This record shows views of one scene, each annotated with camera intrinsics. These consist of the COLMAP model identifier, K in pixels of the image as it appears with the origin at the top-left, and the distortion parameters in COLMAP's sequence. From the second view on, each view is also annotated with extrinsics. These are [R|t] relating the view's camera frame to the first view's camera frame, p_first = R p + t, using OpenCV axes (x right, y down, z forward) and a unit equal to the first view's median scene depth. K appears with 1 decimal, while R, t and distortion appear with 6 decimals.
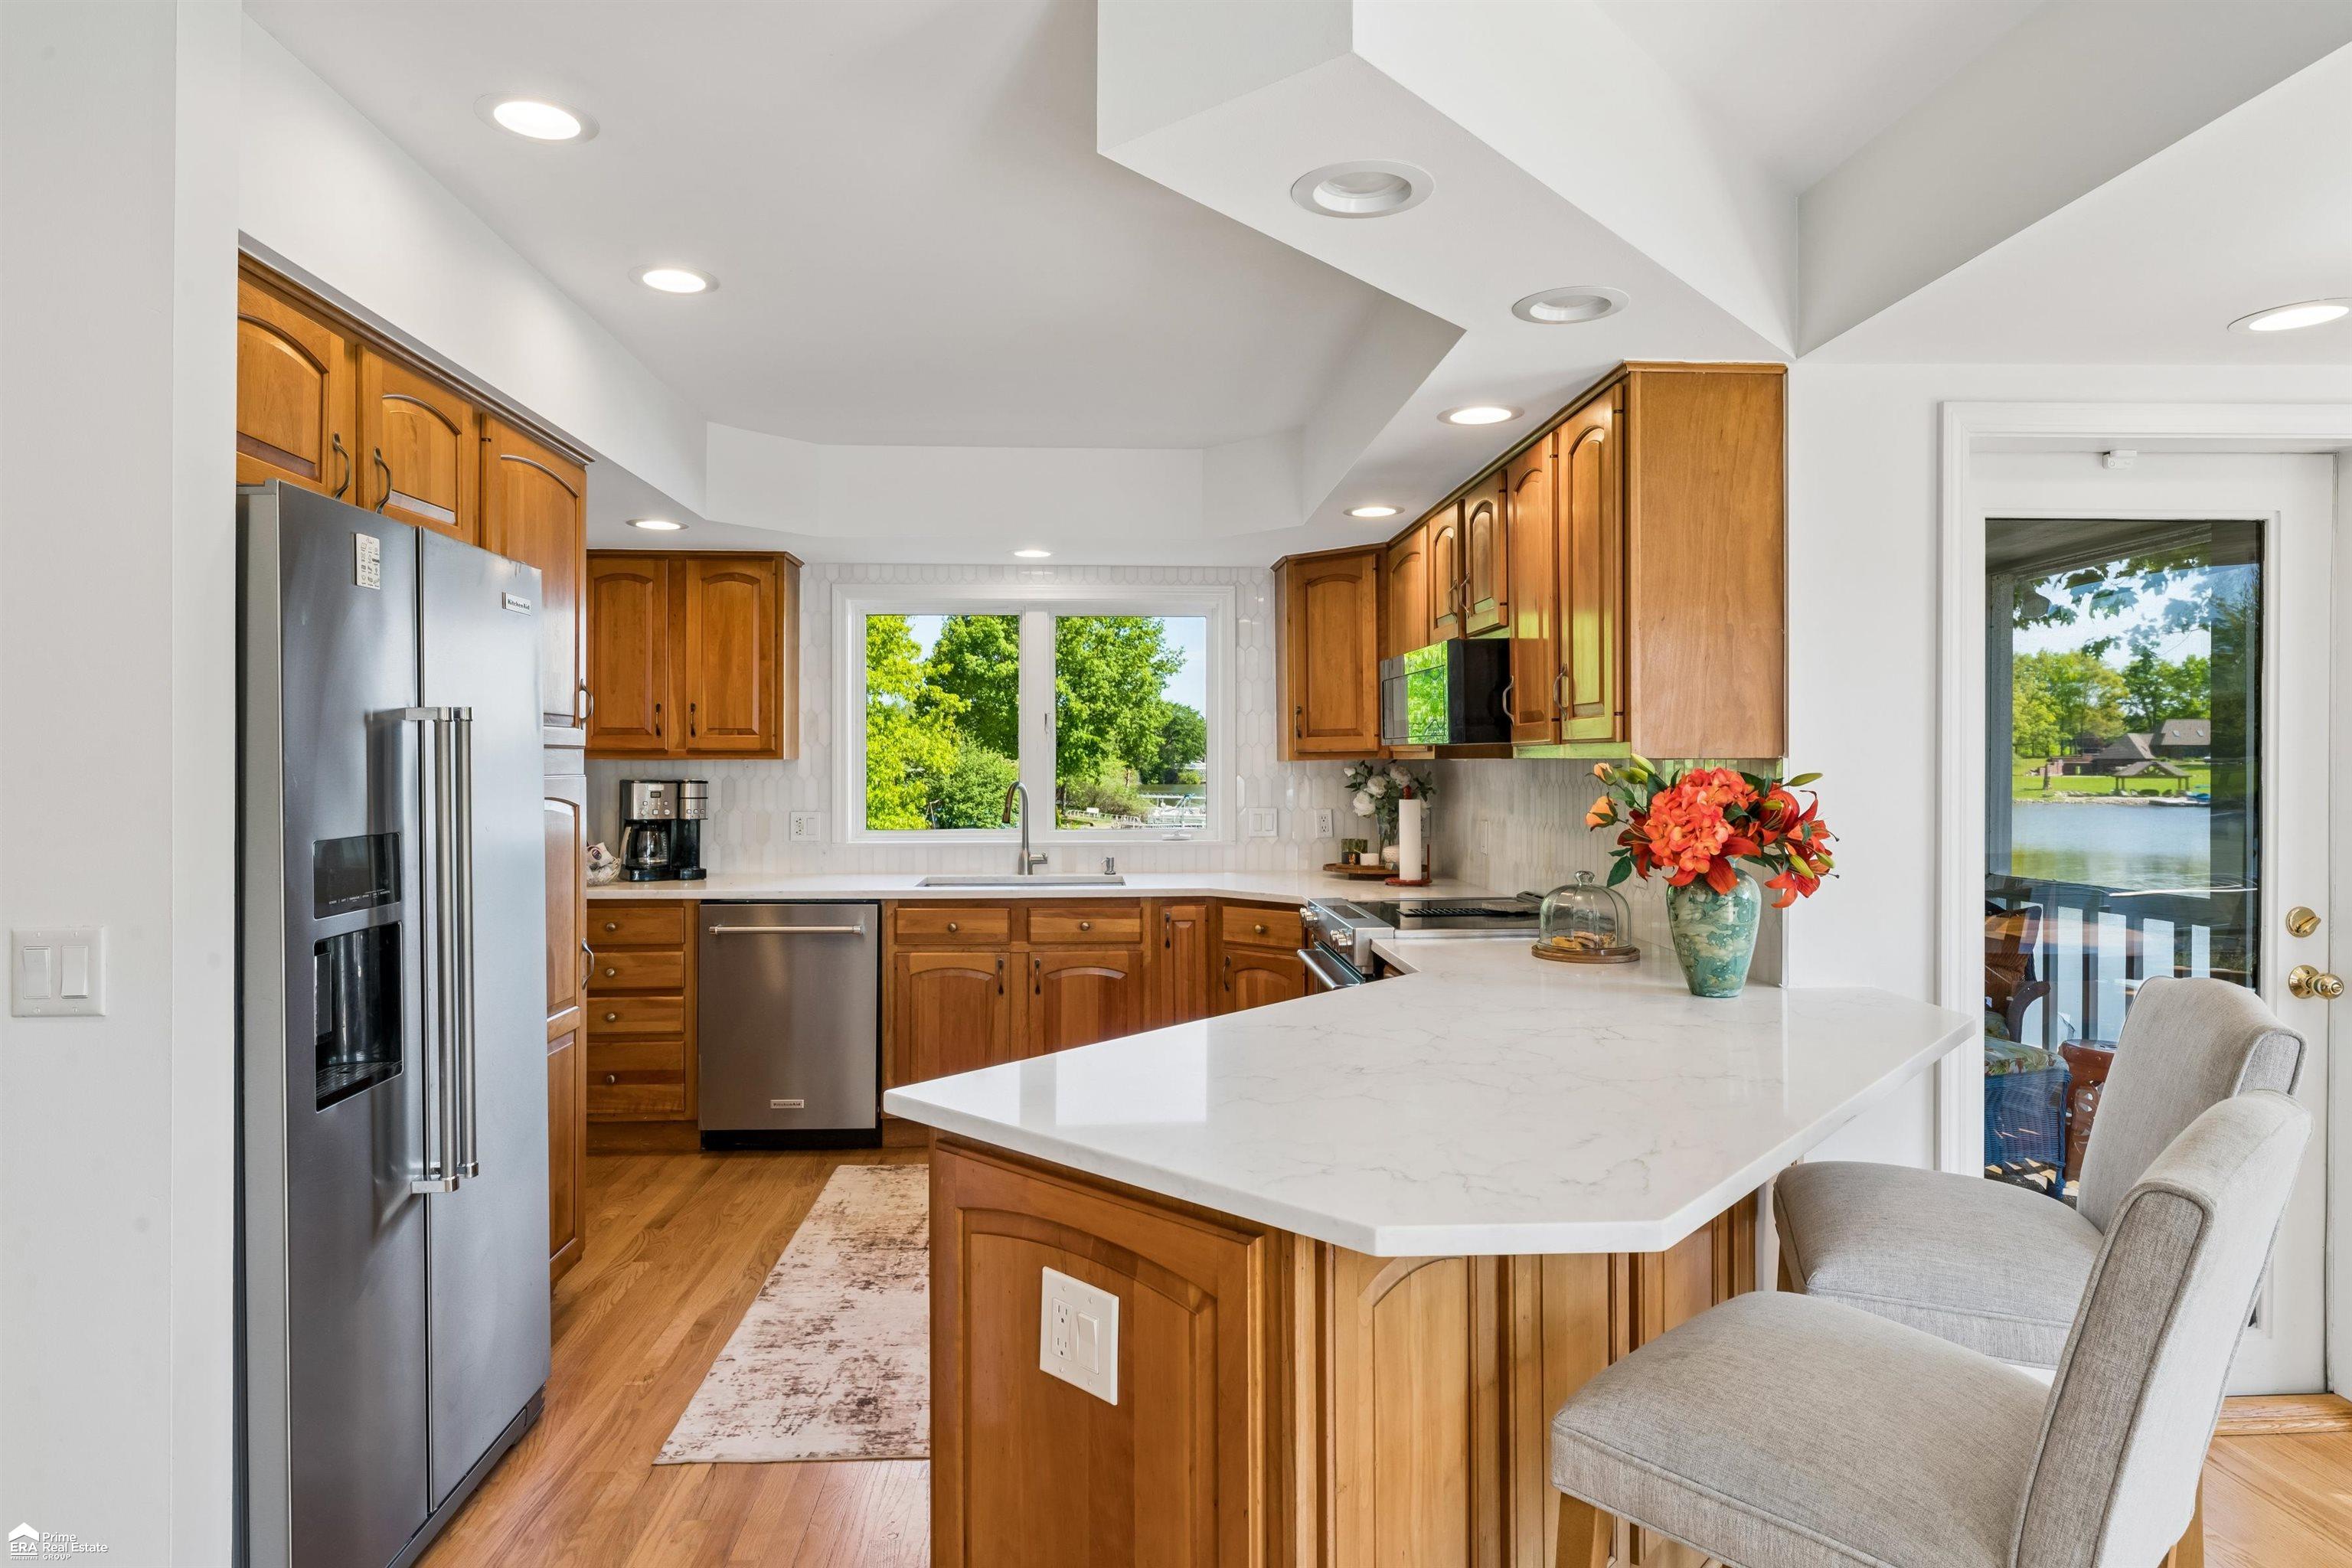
lens RADIAL K [[1331.7, 0, 1173.8], [0, 1331.7, 764.8], [0, 0, 1]] dist [0.022346, -0.013490]
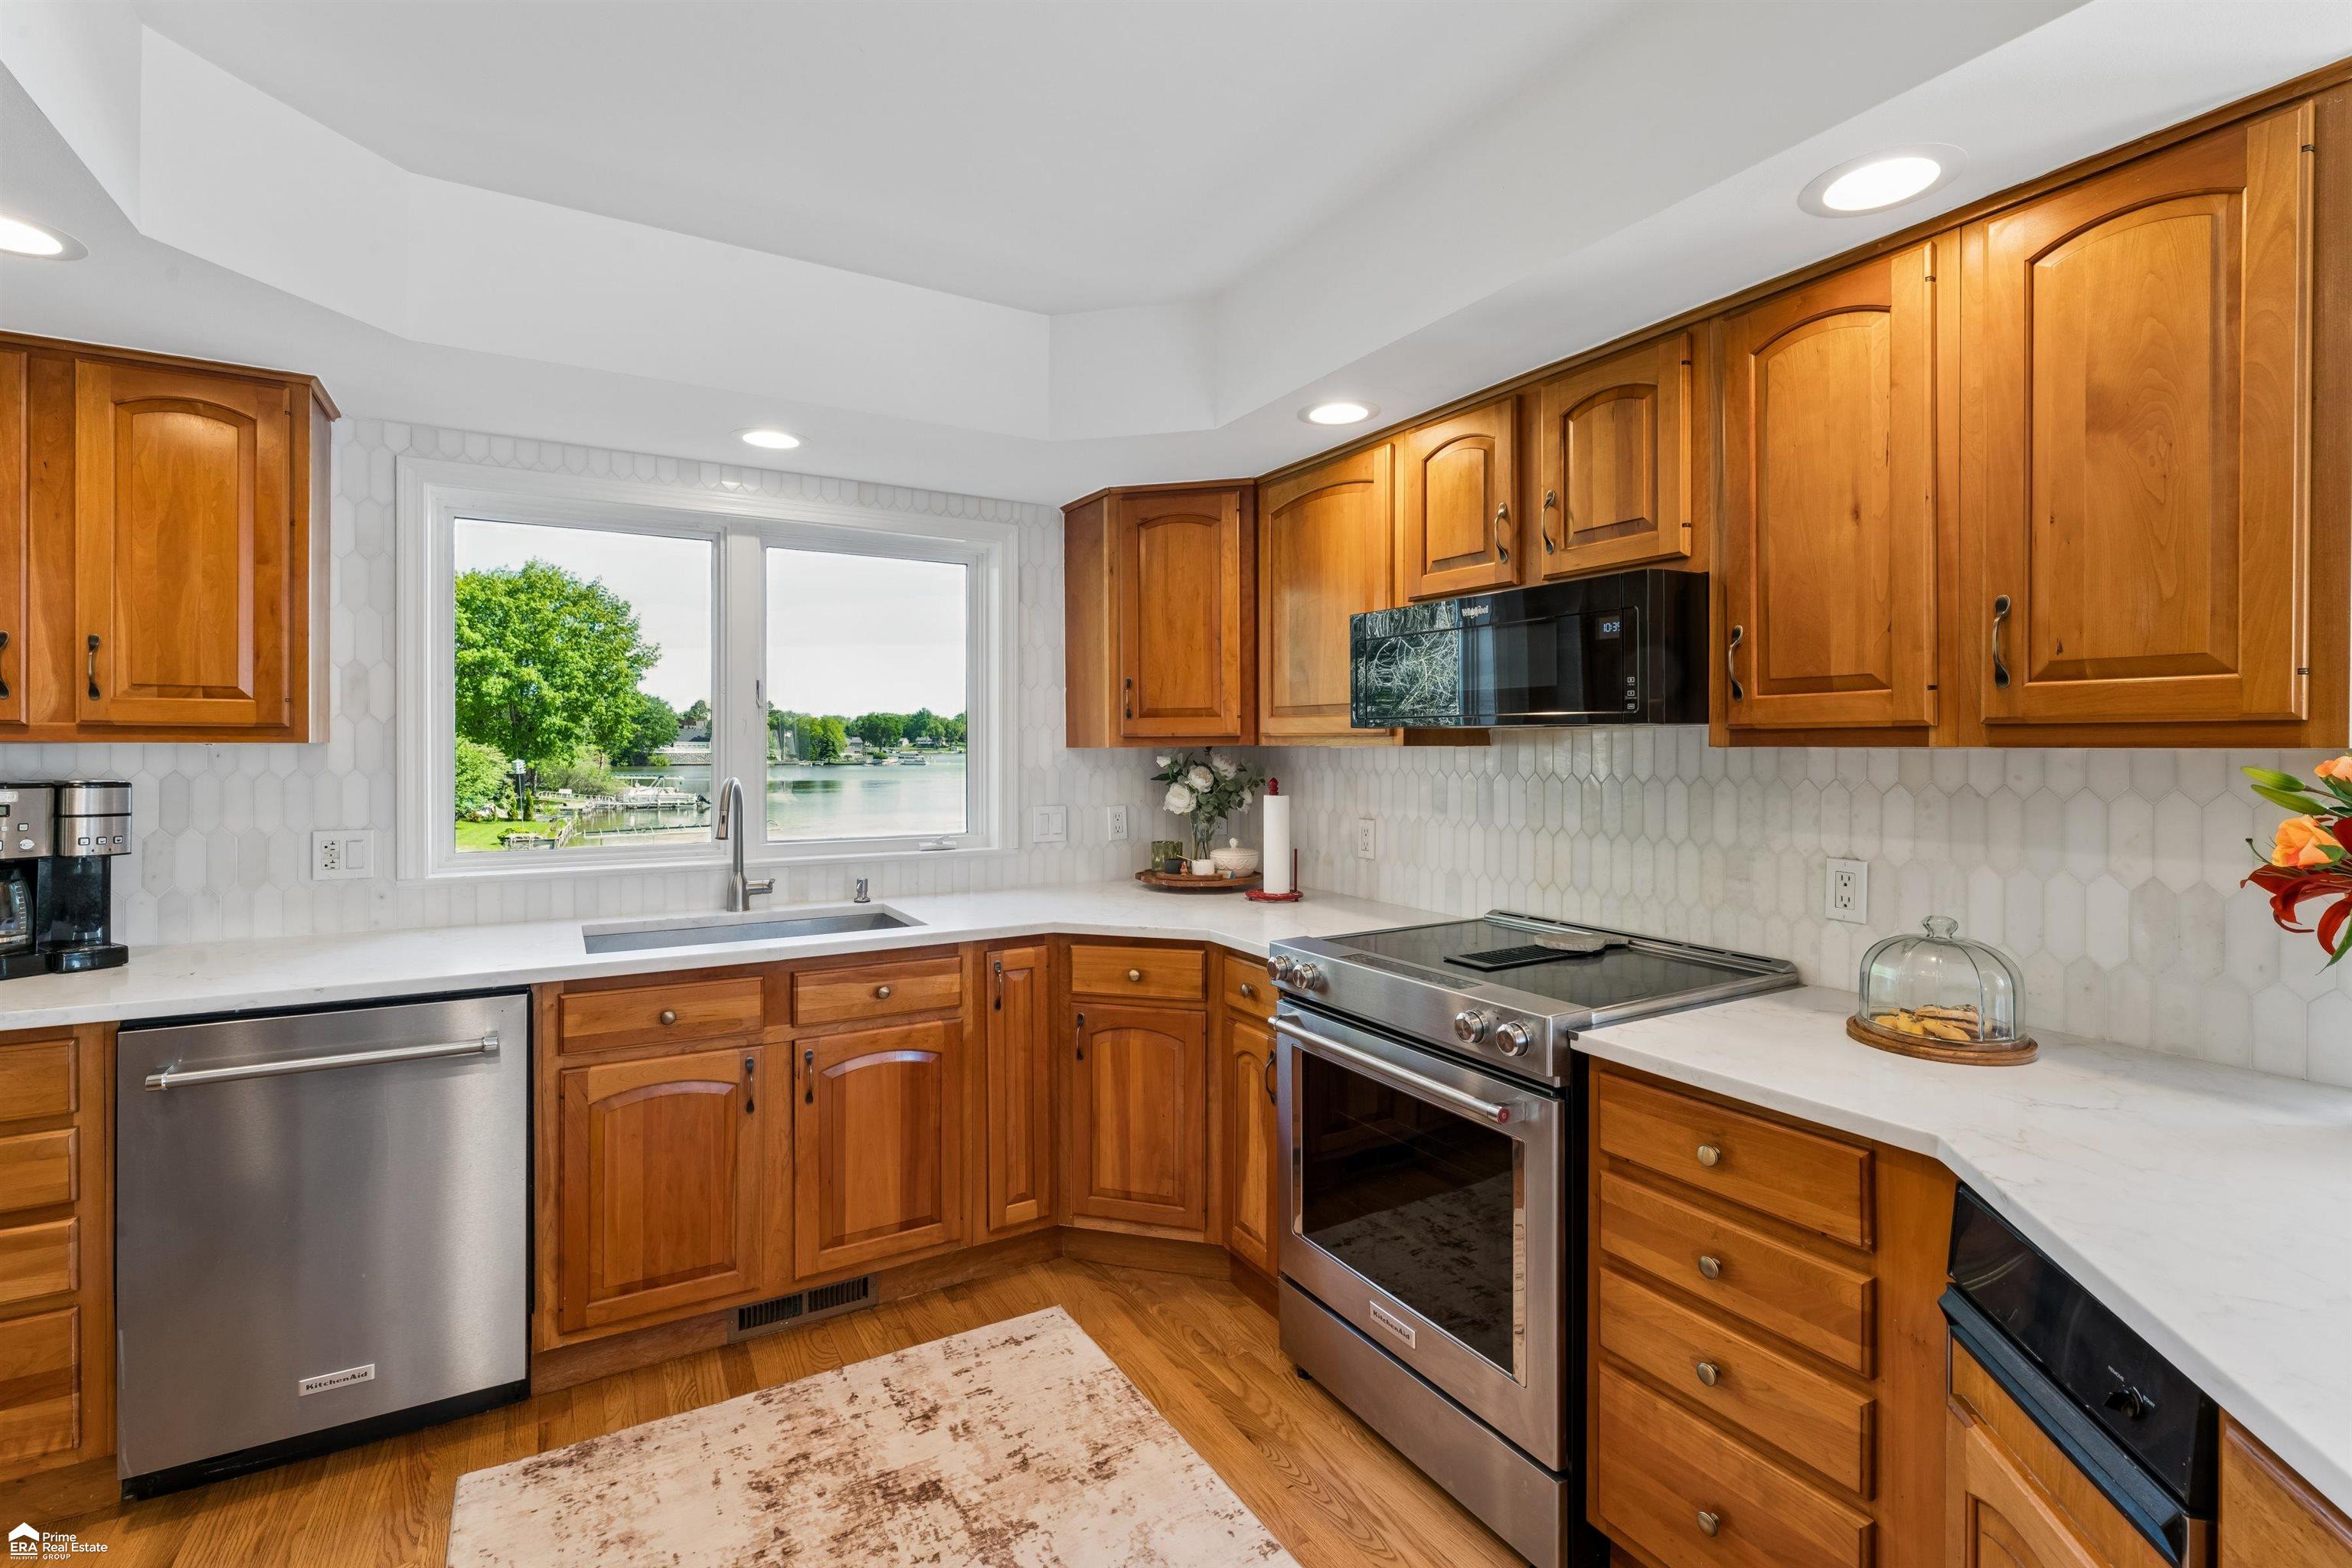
lens RADIAL K [[1056.0, 0, 1178.4], [0, 1056.0, 755.4], [0, 0, 1]] dist [-0.001550, 0.000480]
pose [[0.891663, -0.001111, 0.452698, -0.154402], [-0.001445, 0.999985, 0.005302, -0.001568], [-0.452697, -0.005382, 0.891648, 0.402913]]
